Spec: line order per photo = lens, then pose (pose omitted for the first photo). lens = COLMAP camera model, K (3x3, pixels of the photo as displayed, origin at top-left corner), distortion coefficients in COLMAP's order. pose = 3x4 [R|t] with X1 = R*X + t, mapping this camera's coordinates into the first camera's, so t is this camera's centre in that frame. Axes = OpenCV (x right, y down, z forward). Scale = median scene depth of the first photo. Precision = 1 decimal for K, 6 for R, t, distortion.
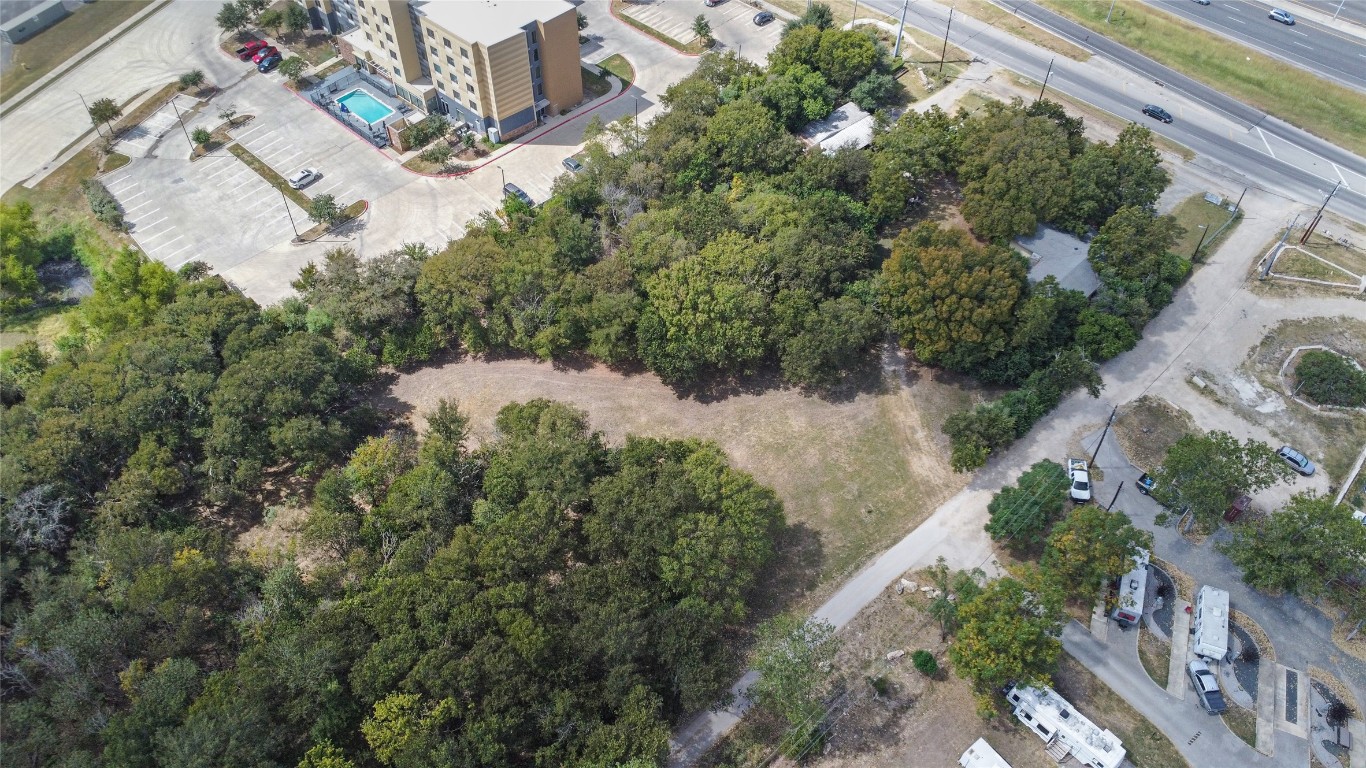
lens RADIAL K [[996.2, 0, 677.9], [0, 996.2, 378.4], [0, 0, 1]] dist [-0.023910, -0.018437]
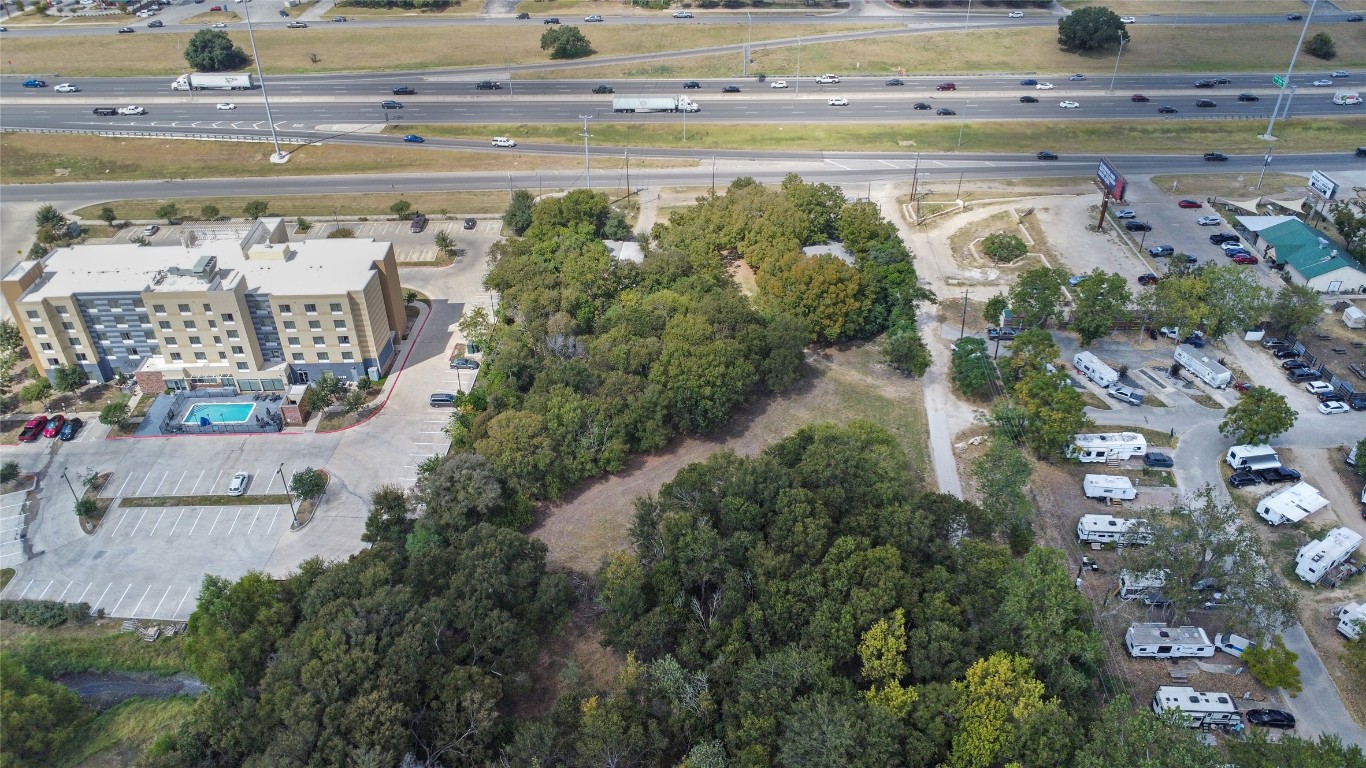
lens RADIAL K [[996.2, 0, 677.9], [0, 996.2, 378.4], [0, 0, 1]] dist [-0.023910, -0.018437]
pose [[0.716773, -0.410333, 0.563794, -0.586935], [0.538480, 0.839413, -0.073660, 0.011218], [-0.443031, 0.356389, 0.822624, -0.009392]]
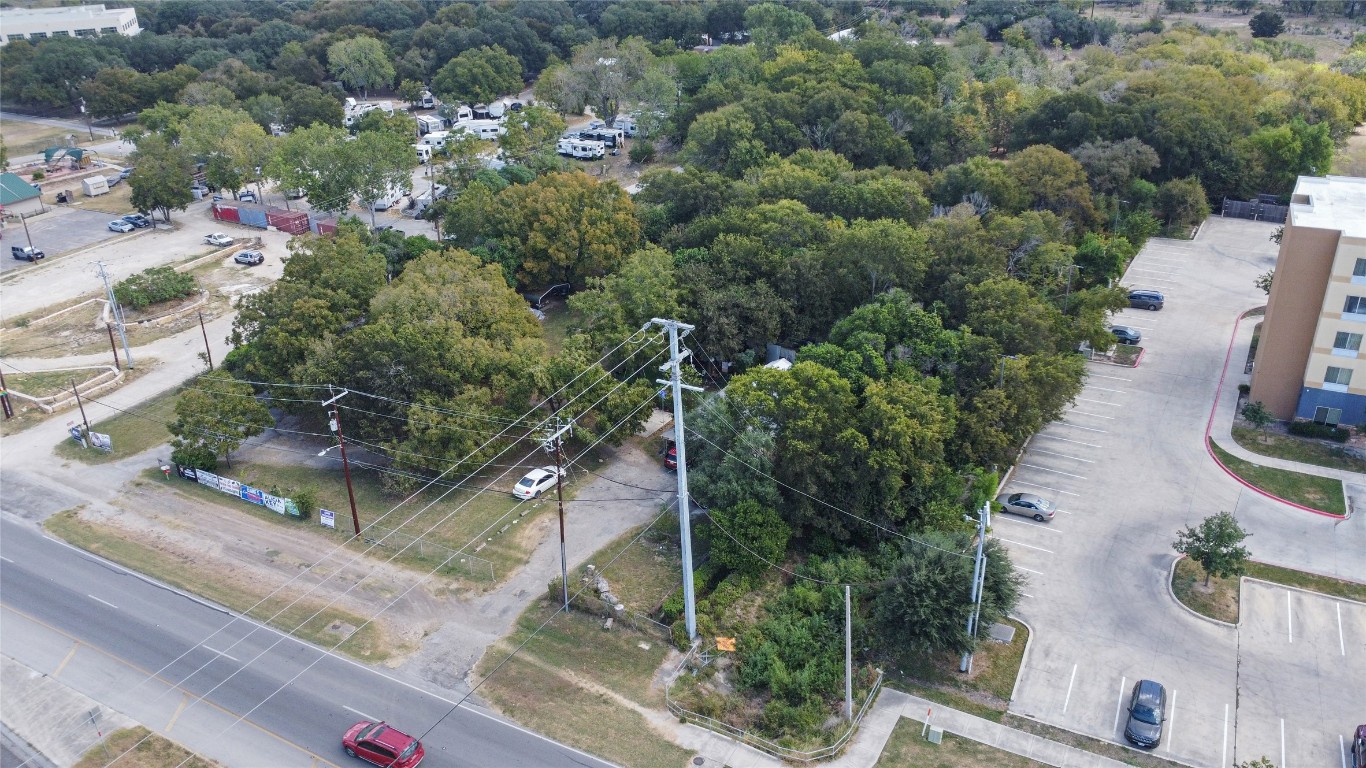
lens RADIAL K [[996.2, 0, 677.9], [0, 996.2, 378.4], [0, 0, 1]] dist [-0.023910, -0.018437]
pose [[-0.963697, 0.142697, -0.225666, 0.341886], [-0.181050, 0.271950, 0.945127, -0.805771], [0.196237, 0.951673, -0.236242, 1.173589]]
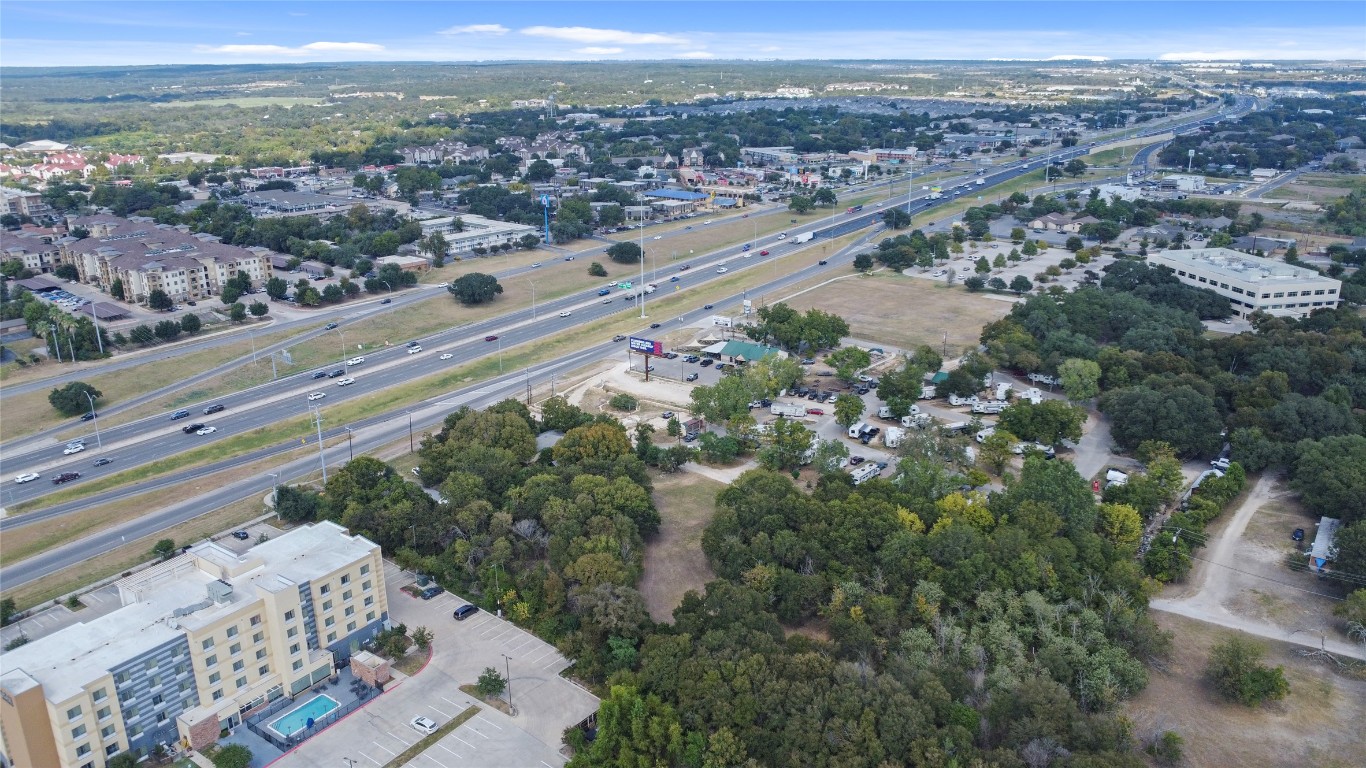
lens RADIAL K [[996.2, 0, 677.9], [0, 996.2, 378.4], [0, 0, 1]] dist [-0.023910, -0.018437]
pose [[-0.126957, -0.309891, 0.942258, -1.292509], [0.762269, 0.577355, 0.292587, -0.520533], [-0.634687, 0.755400, 0.162921, 0.412465]]
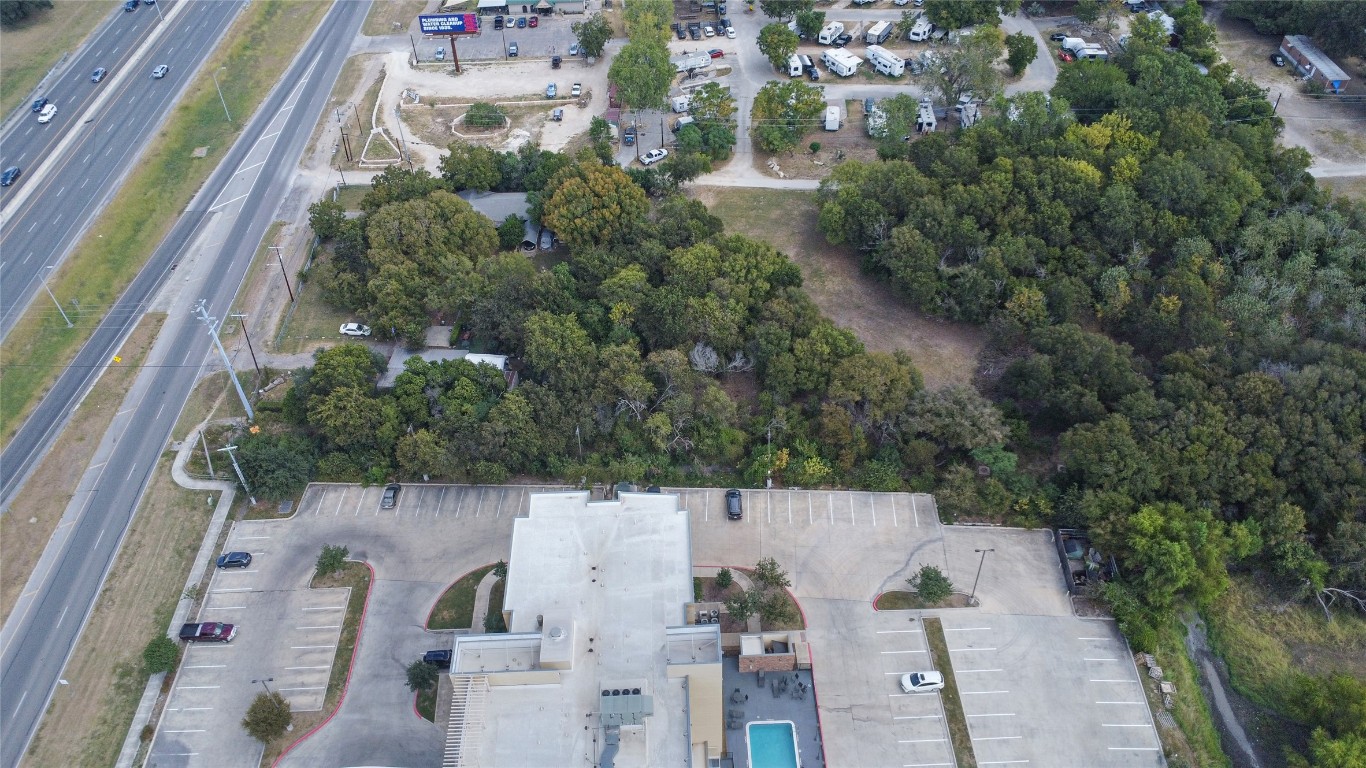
lens RADIAL K [[996.2, 0, 677.9], [0, 996.2, 378.4], [0, 0, 1]] dist [-0.023910, -0.018437]
pose [[-0.699354, -0.479494, 0.530084, -0.548786], [0.560486, 0.092350, 0.822999, -0.961768], [-0.443576, 0.872673, 0.204164, 0.752791]]
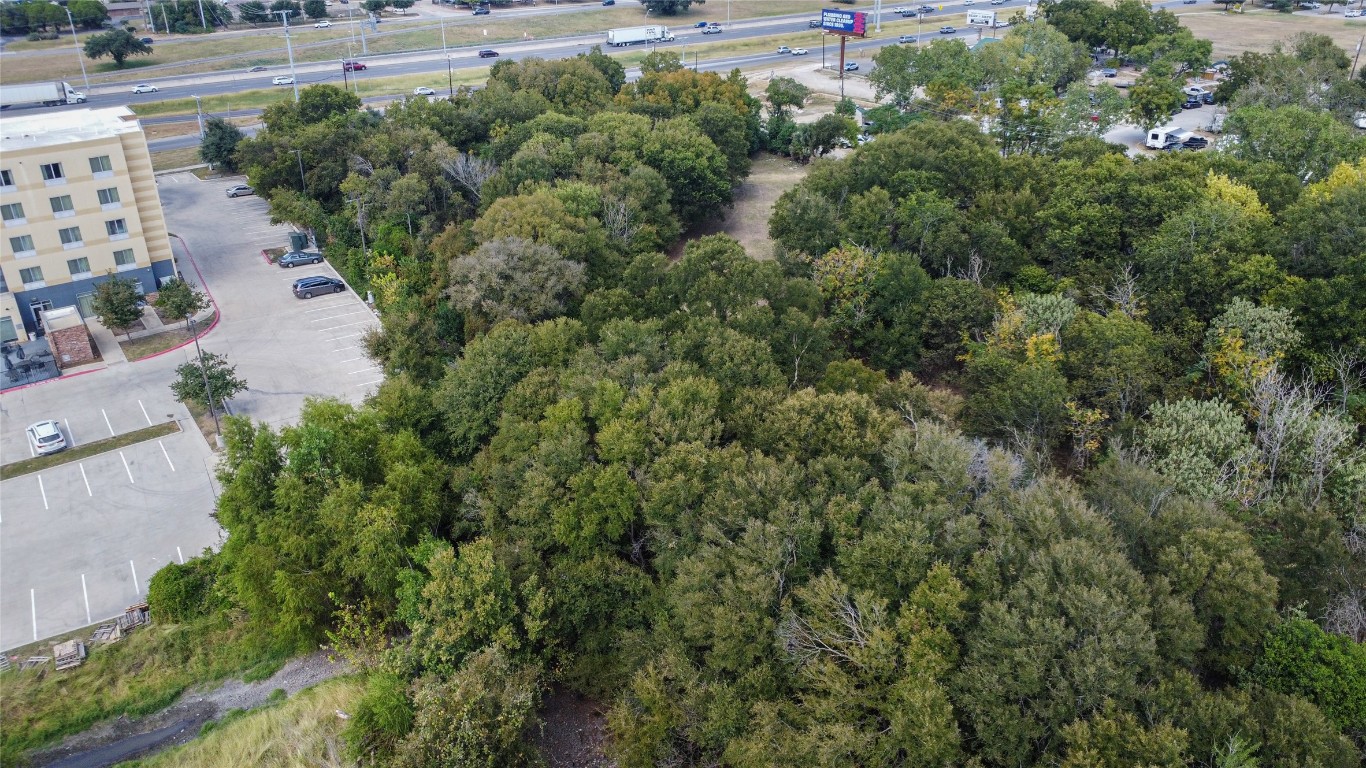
lens RADIAL K [[996.2, 0, 677.9], [0, 996.2, 378.4], [0, 0, 1]] dist [-0.023910, -0.018437]
pose [[0.197453, -0.433011, 0.879496, -0.754232], [0.757562, 0.636807, 0.143447, -0.054278], [-0.622183, 0.637949, 0.453772, 0.579391]]
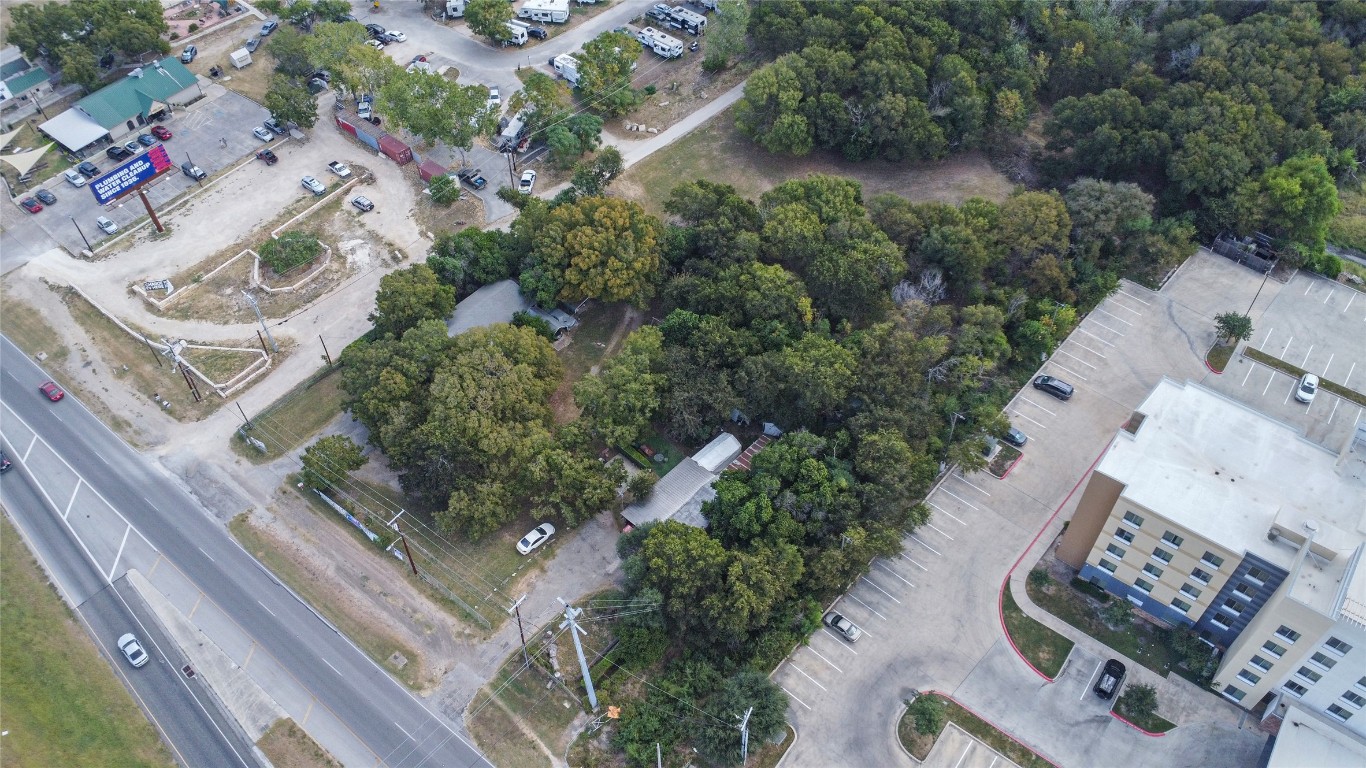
lens RADIAL K [[996.2, 0, 677.9], [0, 996.2, 378.4], [0, 0, 1]] dist [-0.023910, -0.018437]
pose [[-0.996108, 0.081668, -0.033149, 0.201717], [-0.044063, -0.135688, 0.989771, -1.054393], [0.076335, 0.987380, 0.138759, 0.854254]]
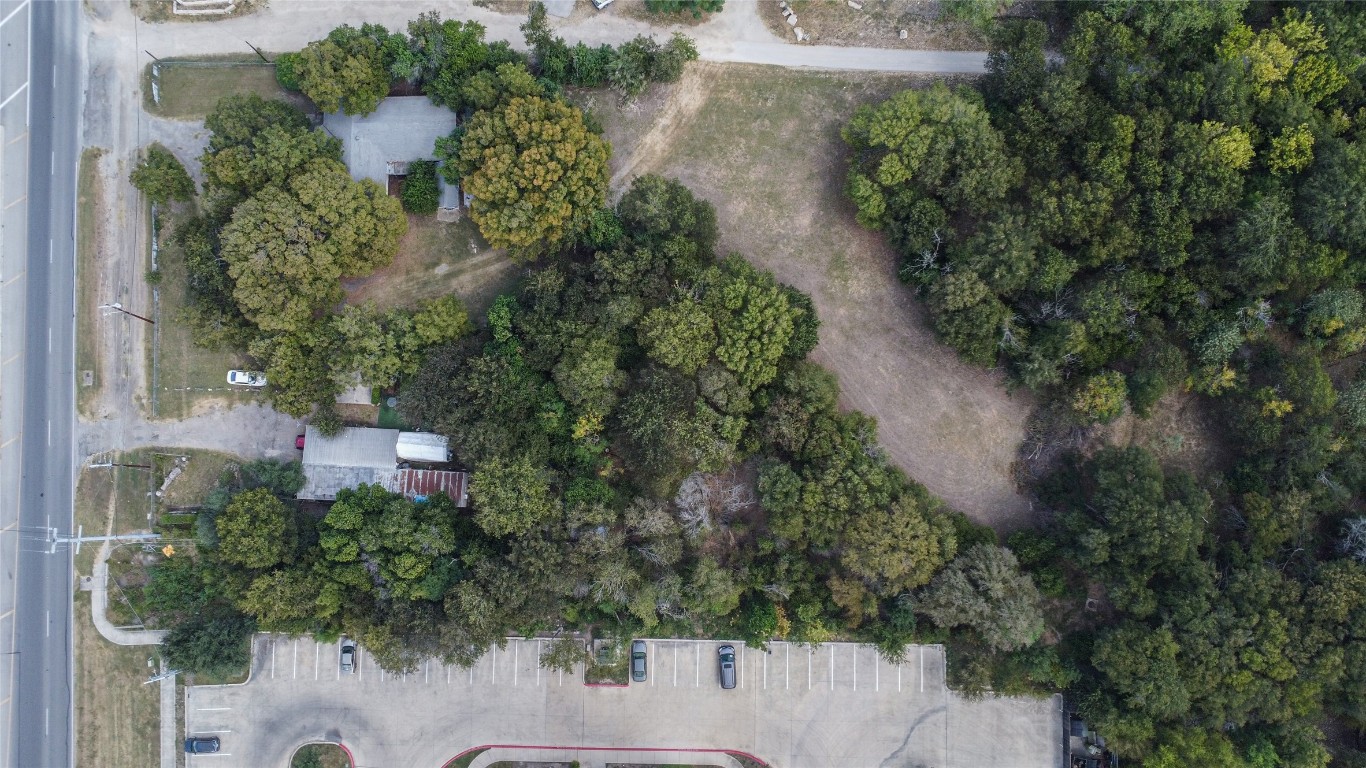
lens RADIAL K [[996.2, 0, 677.9], [0, 996.2, 378.4], [0, 0, 1]] dist [-0.023910, -0.018437]
pose [[-0.721146, -0.687906, 0.082061, -0.037228], [0.532178, -0.474228, 0.701352, -0.671008], [-0.443548, 0.549448, 0.708076, 0.316810]]
